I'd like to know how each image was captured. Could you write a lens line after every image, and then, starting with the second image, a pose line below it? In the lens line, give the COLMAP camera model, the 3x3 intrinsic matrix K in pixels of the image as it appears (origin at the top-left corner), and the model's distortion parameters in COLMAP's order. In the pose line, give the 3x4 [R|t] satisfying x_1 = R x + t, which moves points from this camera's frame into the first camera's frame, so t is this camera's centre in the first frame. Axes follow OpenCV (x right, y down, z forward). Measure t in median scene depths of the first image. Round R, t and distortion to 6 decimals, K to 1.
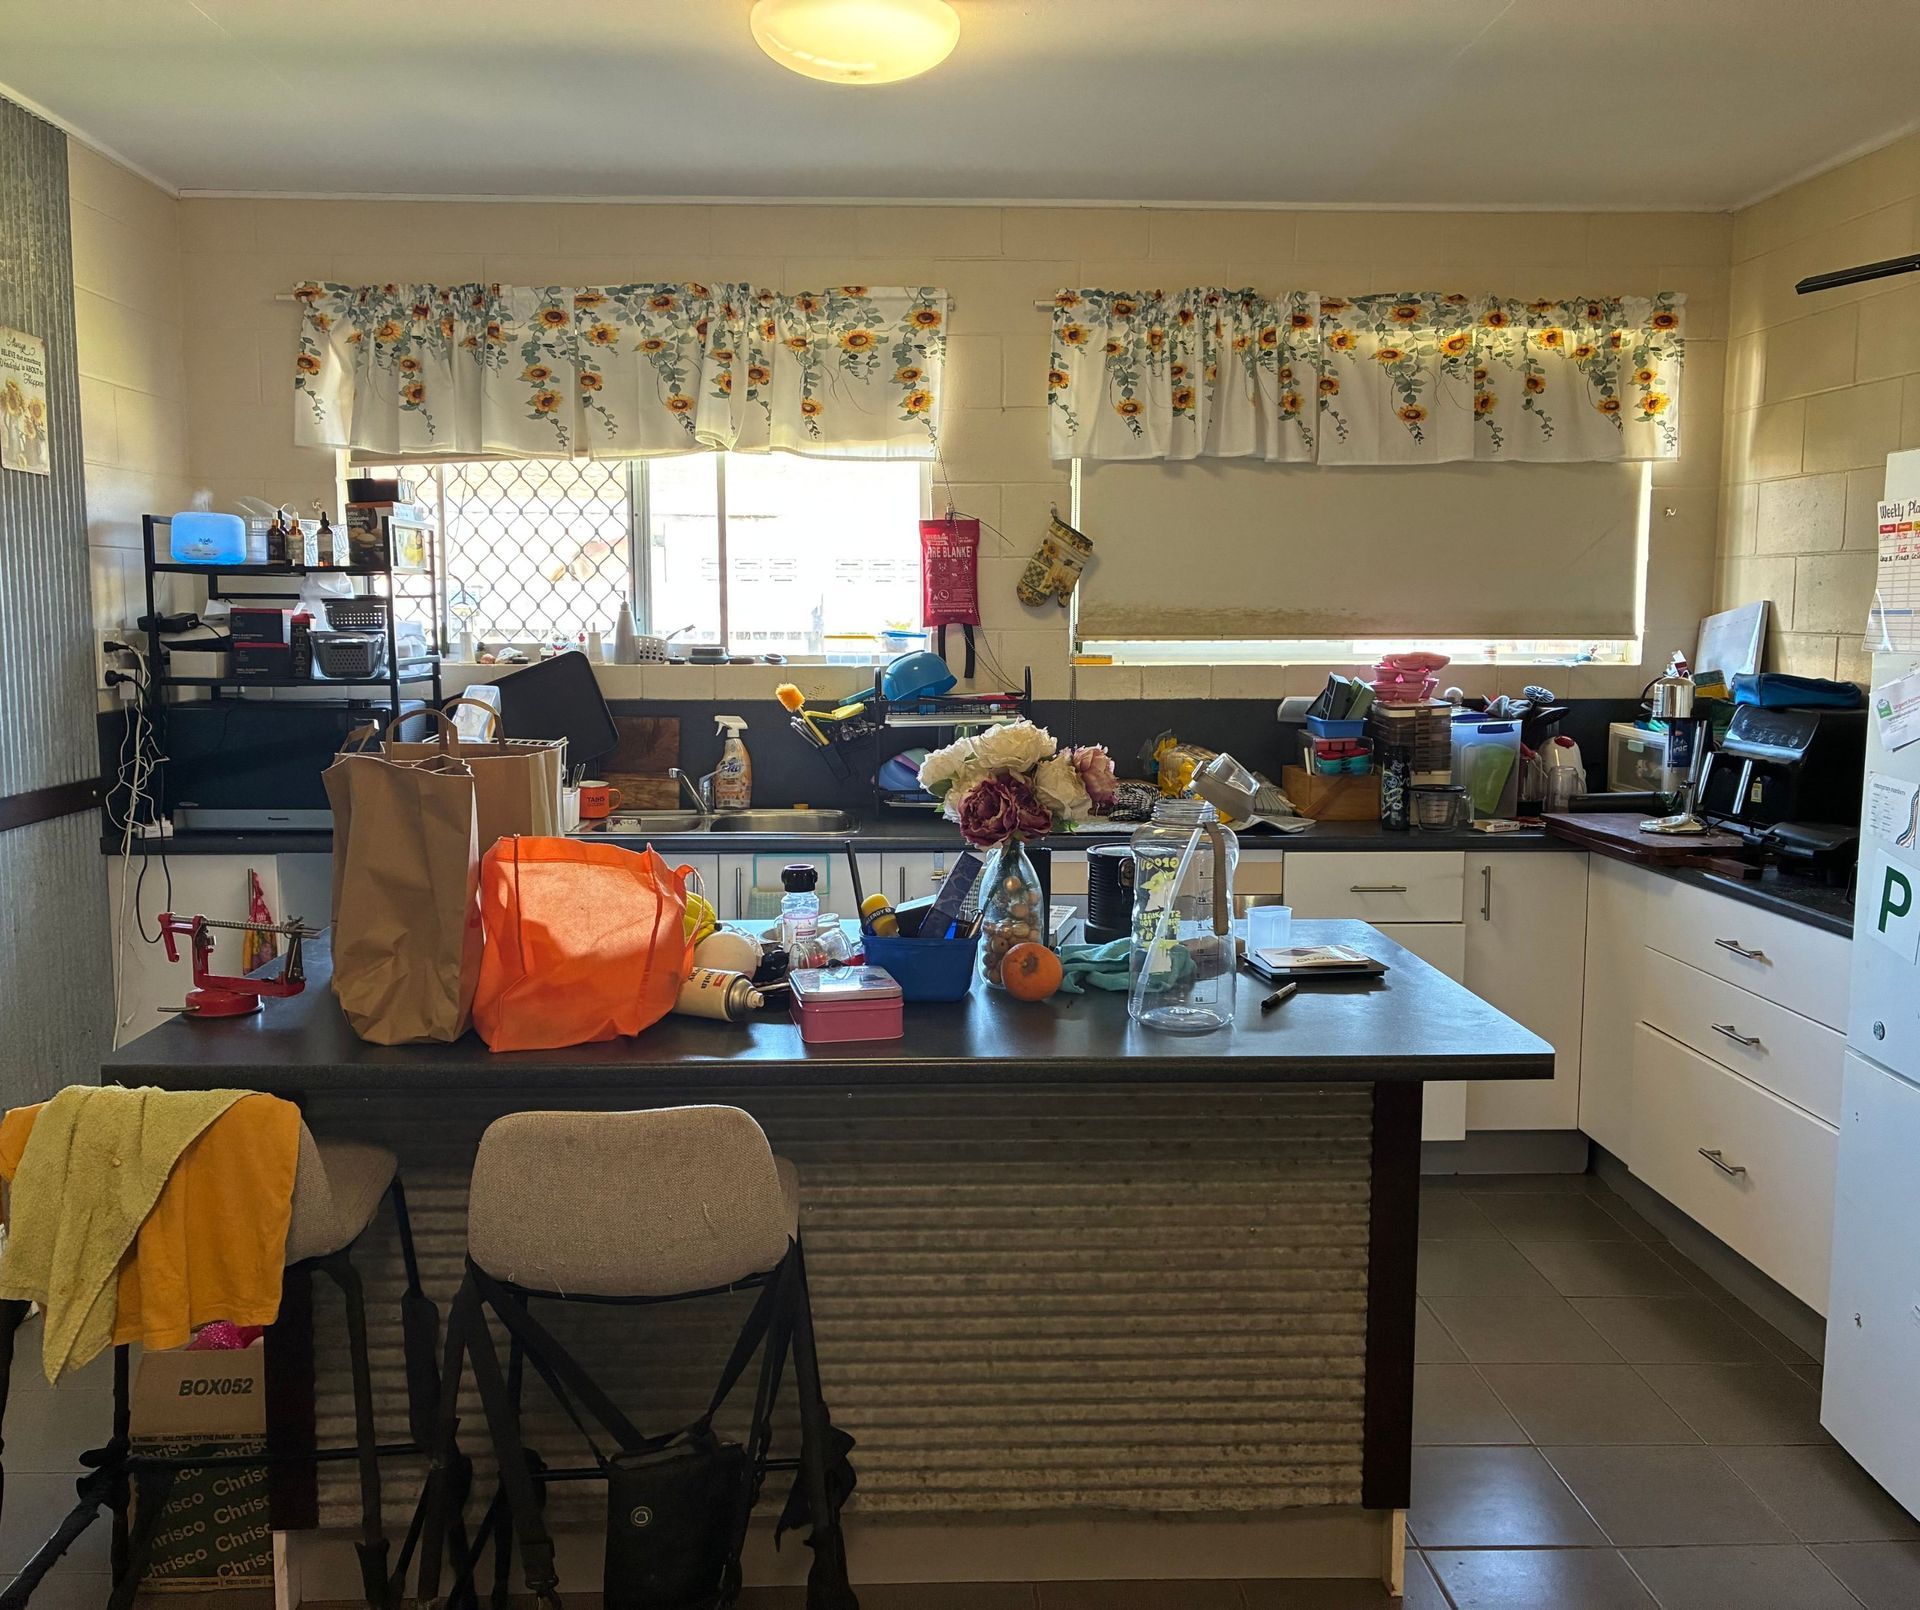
lens RADIAL K [[1670.7, 0, 957.6], [0, 1670.7, 798.3], [0, 0, 1]] dist [0.004763, 0.081254]
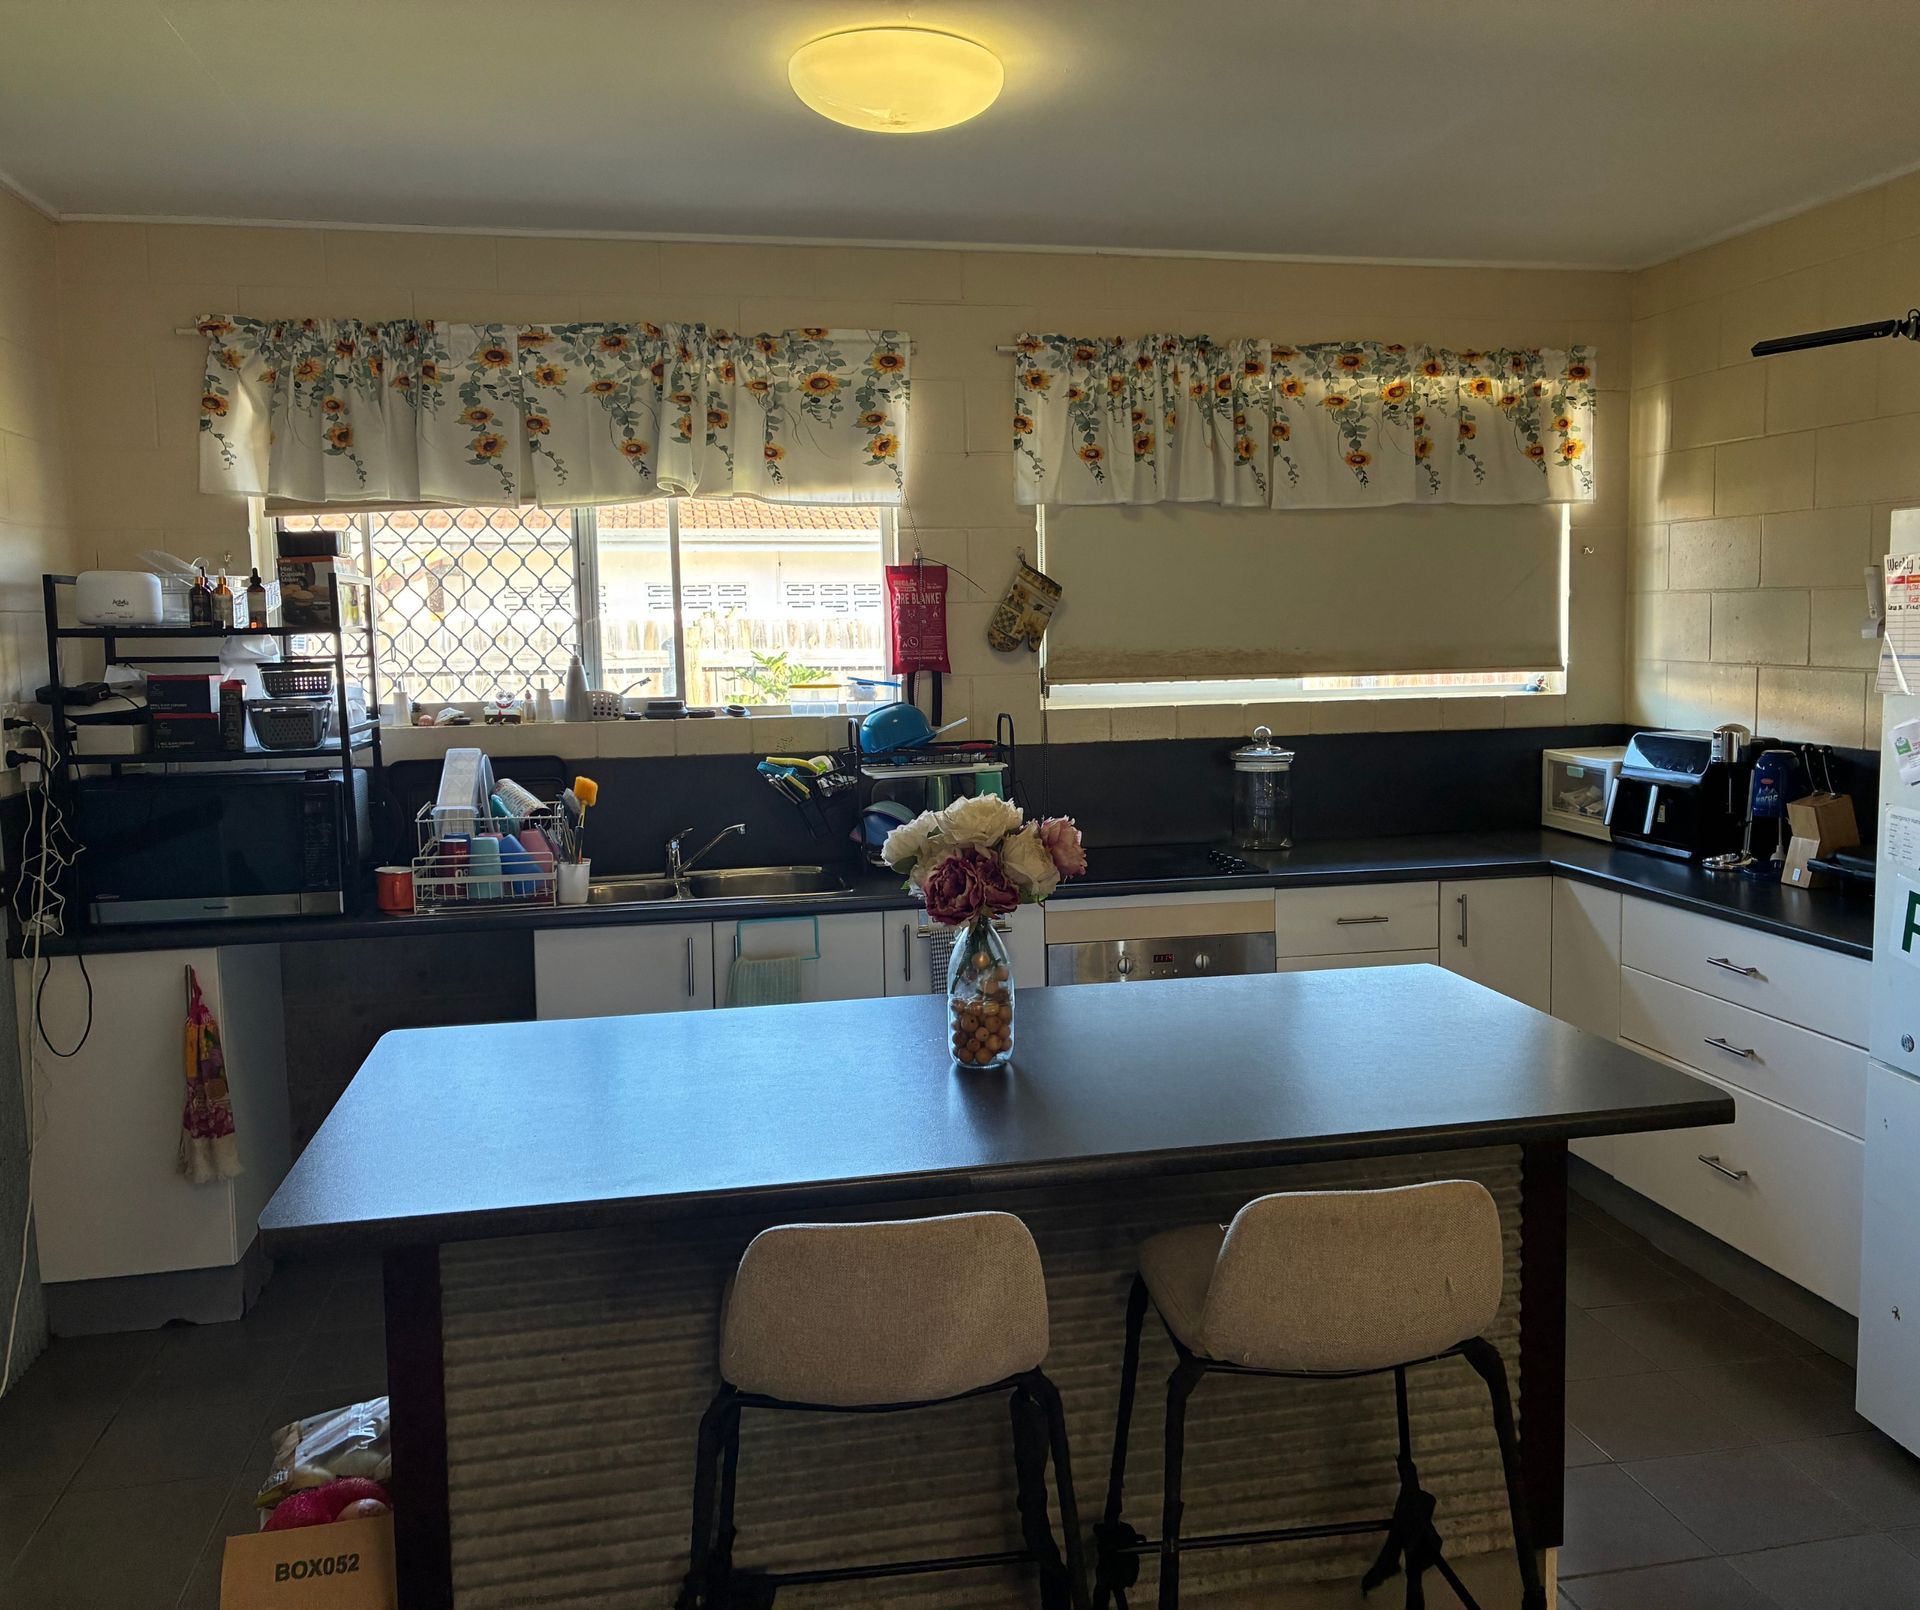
lens RADIAL K [[1666.7, 0, 1016.9], [0, 1666.7, 785.9], [0, 0, 1]] dist [0.033368, 0.009773]
pose [[0.982395, -0.036794, 0.183159, -0.134020], [0.039502, 0.999157, -0.011155, -0.024217], [-0.182594, 0.018194, 0.983020, 0.025750]]
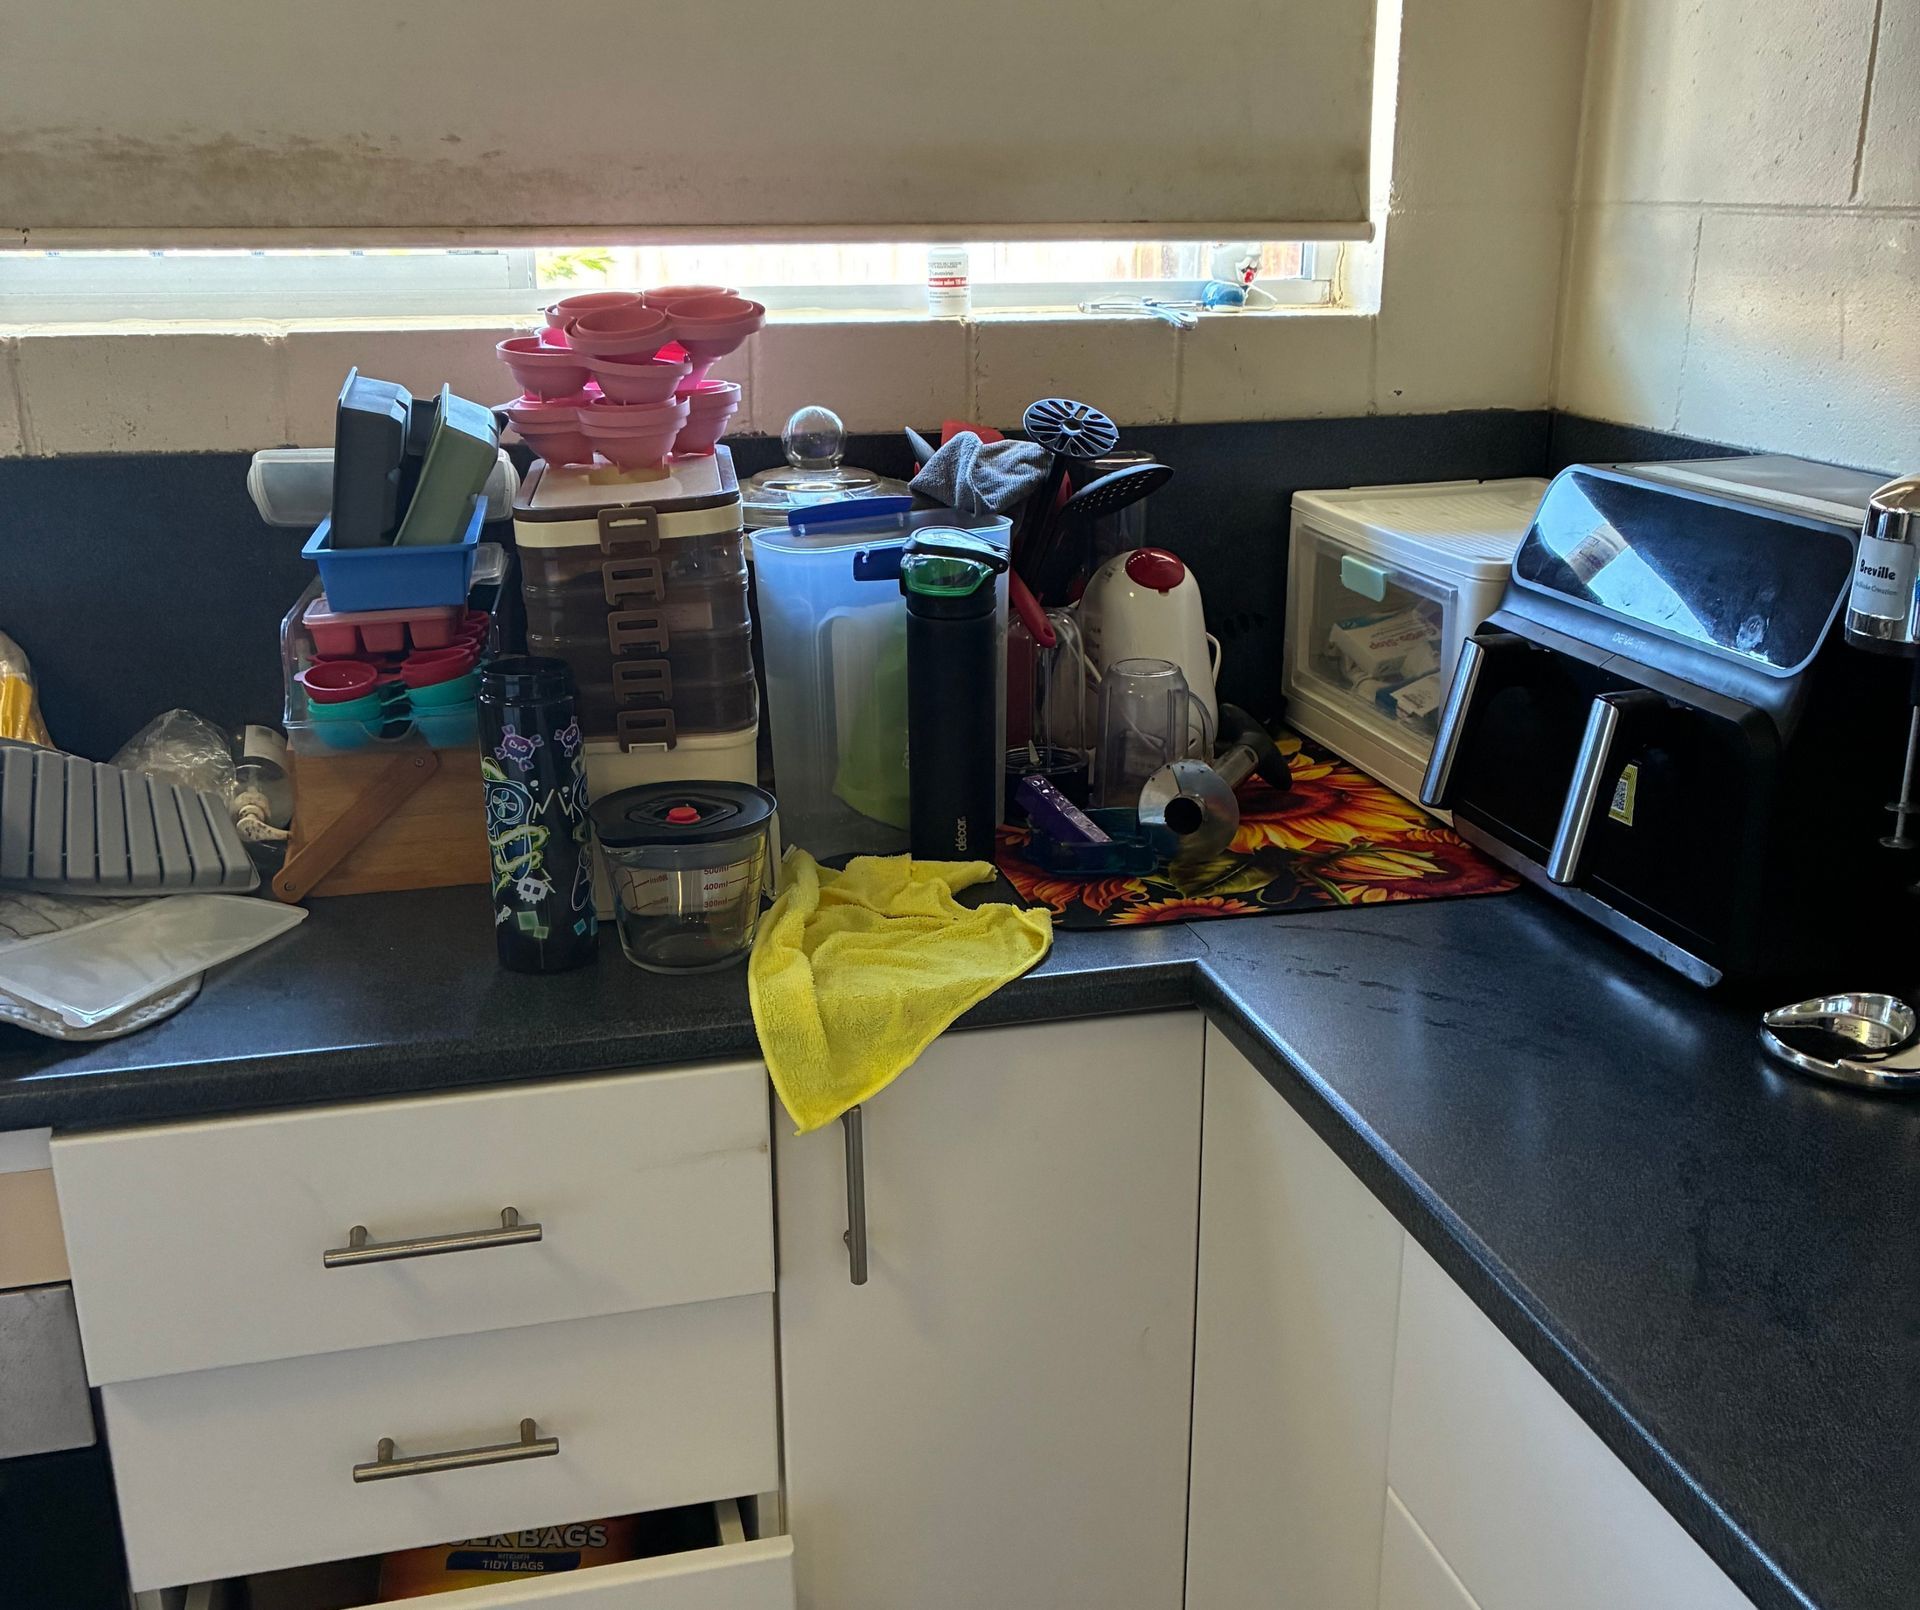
lens RADIAL K [[1666.7, 0, 1016.9], [0, 1666.7, 785.9], [0, 0, 1]] dist [0.033368, 0.009773]
pose [[0.981966, -0.067962, 0.176421, 0.277250], [0.027168, 0.974195, 0.224066, -0.066587], [-0.187096, -0.215232, 0.958473, 0.688970]]
